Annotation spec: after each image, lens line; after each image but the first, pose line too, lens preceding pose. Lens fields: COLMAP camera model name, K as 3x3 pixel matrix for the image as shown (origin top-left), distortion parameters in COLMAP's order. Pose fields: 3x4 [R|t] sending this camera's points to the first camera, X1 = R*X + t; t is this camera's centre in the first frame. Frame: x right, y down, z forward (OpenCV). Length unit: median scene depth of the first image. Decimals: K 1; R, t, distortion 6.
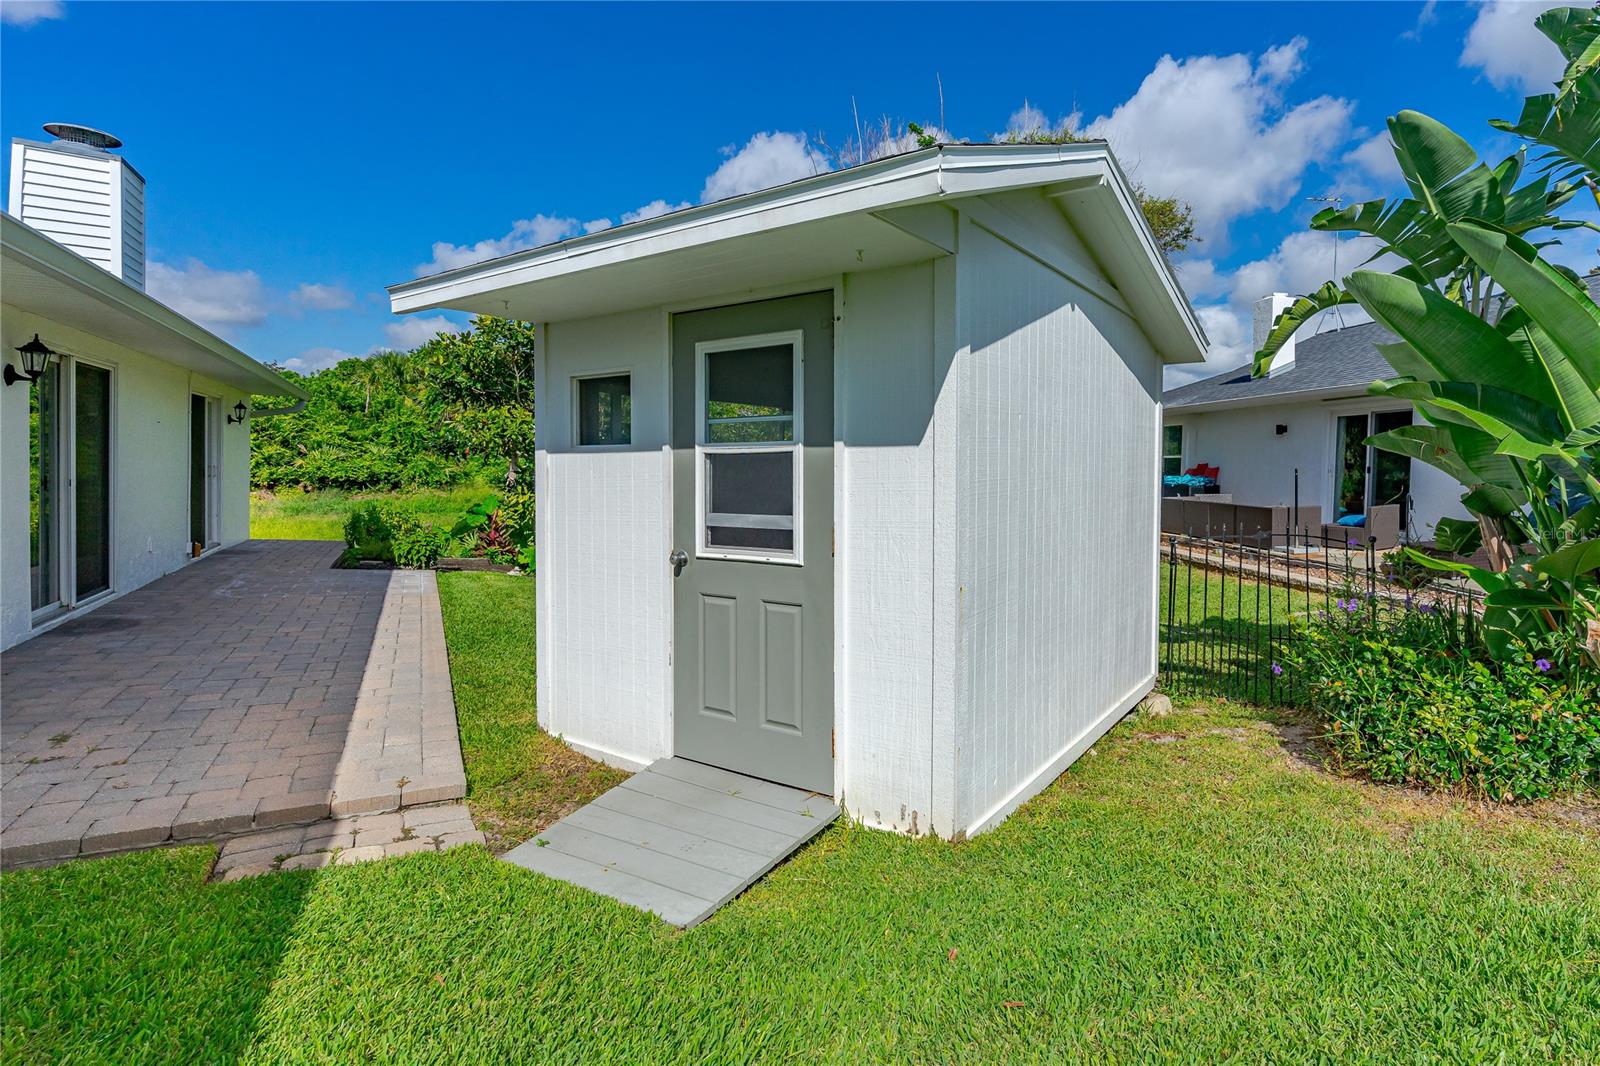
lens RADIAL K [[782.8, 0, 888.7], [0, 782.8, 496.6], [0, 0, 1]] dist [-0.006877, 0.002578]
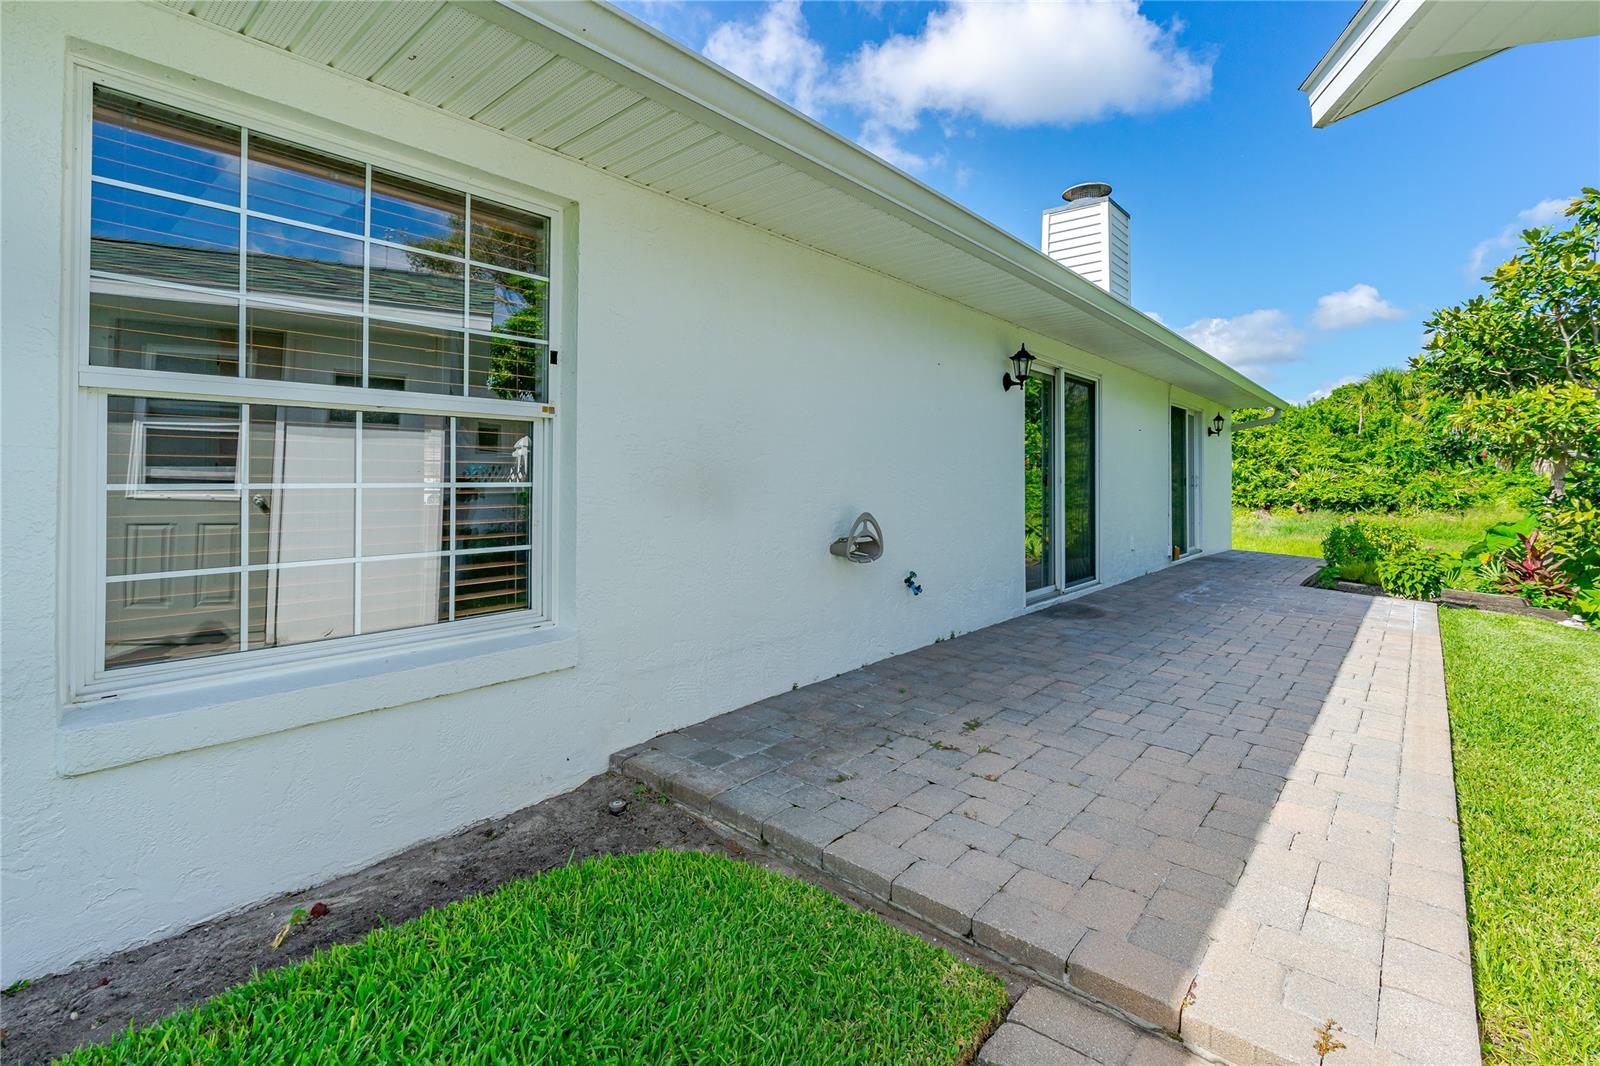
lens RADIAL K [[739.6, 0, 793.1], [0, 739.6, 460.1], [0, 0, 1]] dist [-0.010871, 0.003051]
pose [[0.315741, -0.048623, -0.947599, -0.102429], [-0.031434, 0.997602, -0.061662, 0.020056], [0.948325, 0.049257, 0.313456, 0.190851]]
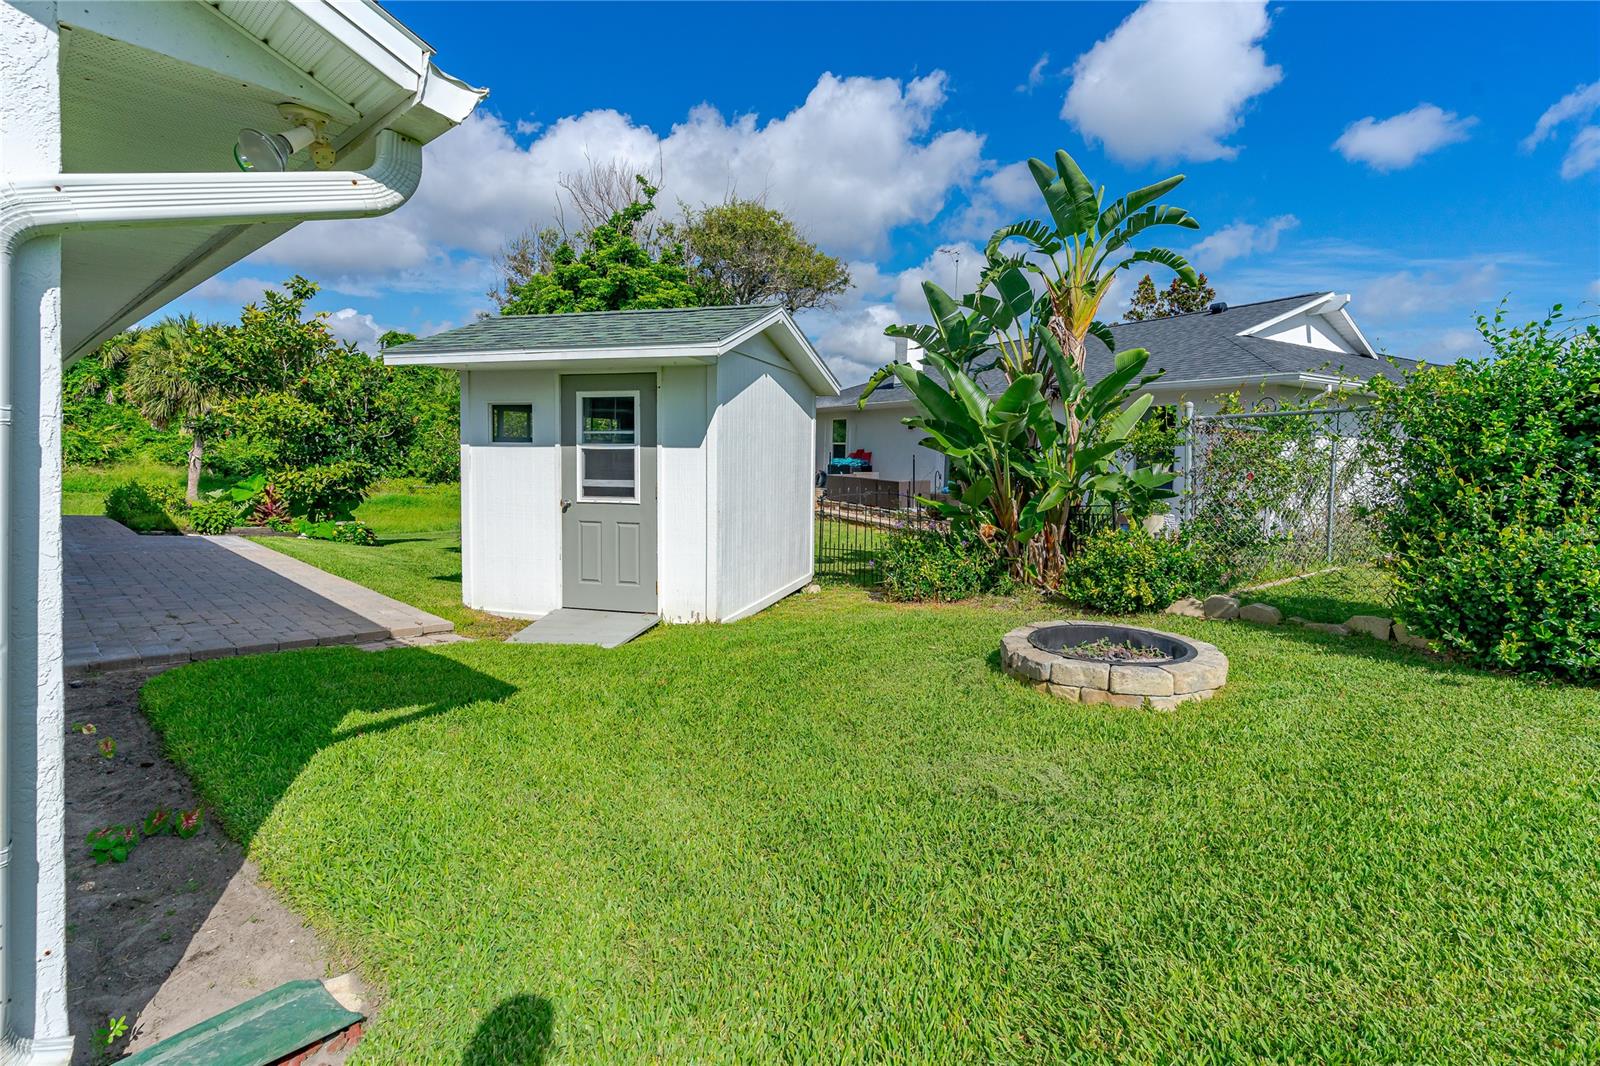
lens RADIAL K [[739.6, 0, 819.7], [0, 739.6, 486.4], [0, 0, 1]] dist [-0.010871, 0.003051]
pose [[0.952988, -0.005005, 0.302965, -0.084338], [0.000549, 0.999890, 0.014792, 0.004133], [-0.303006, -0.013931, 0.952887, -0.341046]]
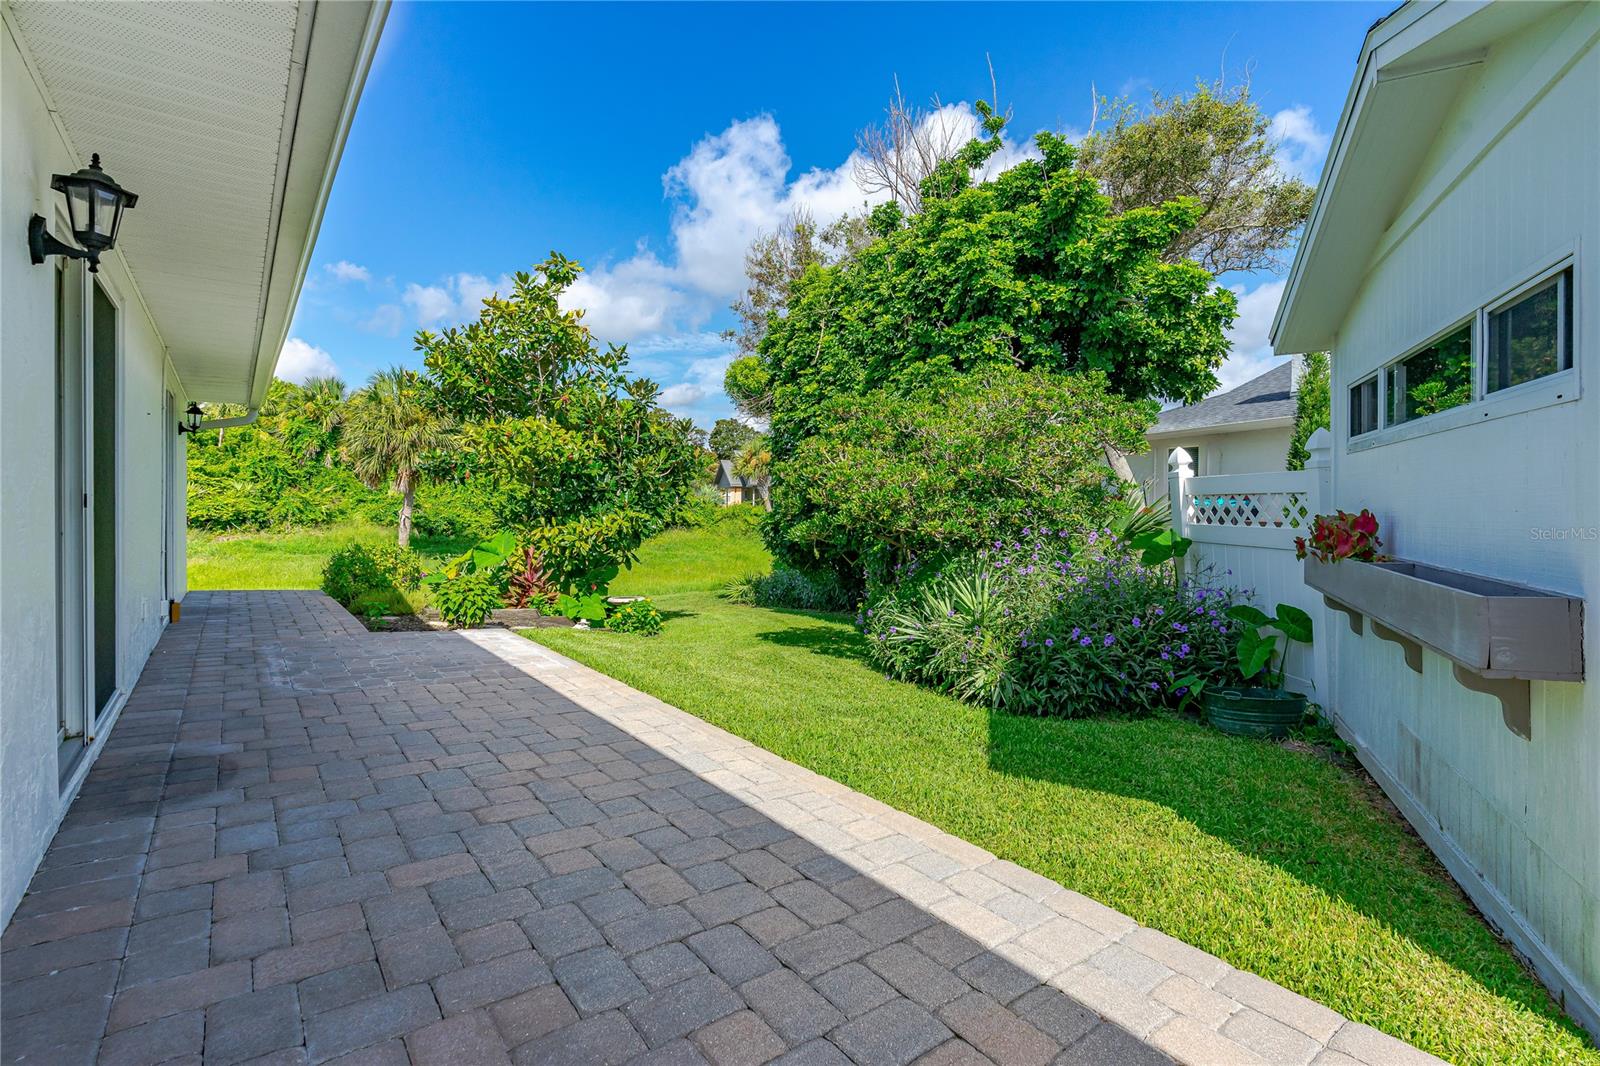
lens RADIAL K [[739.6, 0, 803.0], [0, 739.6, 522.4], [0, 0, 1]] dist [-0.010871, 0.003051]
pose [[0.993507, -0.014240, 0.112880, -0.401955], [0.015516, 0.999825, -0.010436, 0.006022], [-0.112712, 0.012119, 0.993554, 0.293564]]
